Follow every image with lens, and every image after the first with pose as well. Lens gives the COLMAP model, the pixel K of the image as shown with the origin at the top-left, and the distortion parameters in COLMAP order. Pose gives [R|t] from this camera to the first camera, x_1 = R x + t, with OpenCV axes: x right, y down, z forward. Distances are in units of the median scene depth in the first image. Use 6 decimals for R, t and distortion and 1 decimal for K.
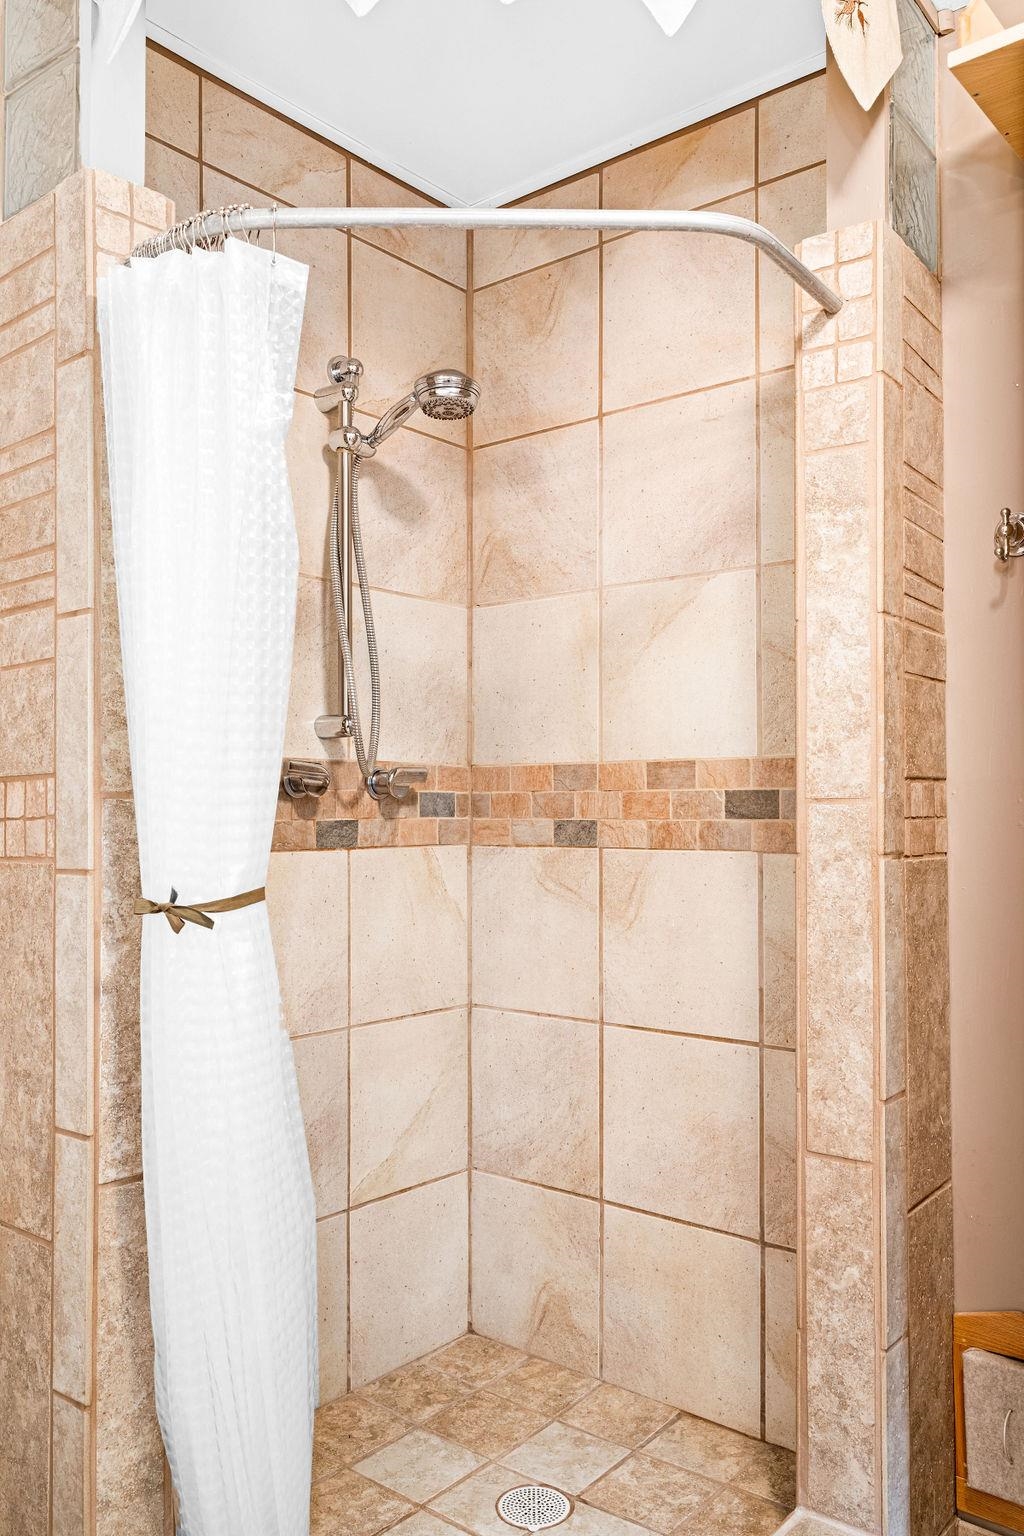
lens RADIAL K [[1196.9, 0, 511.2], [0, 1196.9, 773.7], [0, 0, 1]] dist [-0.001401, -0.000729]
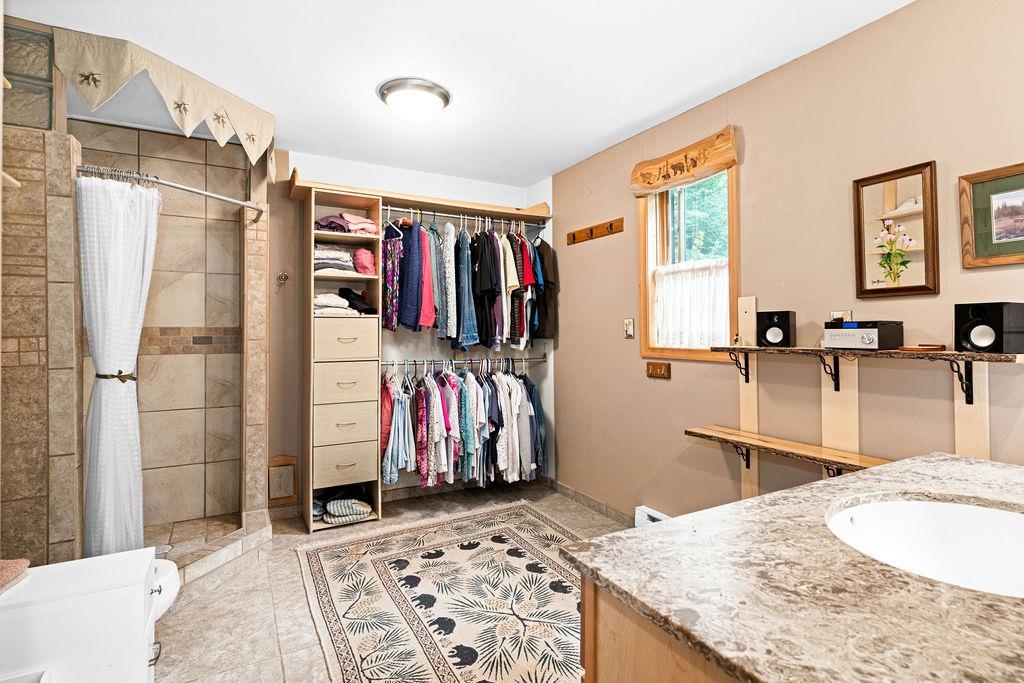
lens RADIAL K [[496.2, 0, 511.5], [0, 496.2, 333.4], [0, 0, 1]] dist [-0.000487, 0.000913]
pose [[0.359543, -0.005453, 0.933113, -1.090320], [-0.024691, 0.999577, 0.015355, -0.051865], [-0.932802, -0.028560, 0.359257, -0.484437]]
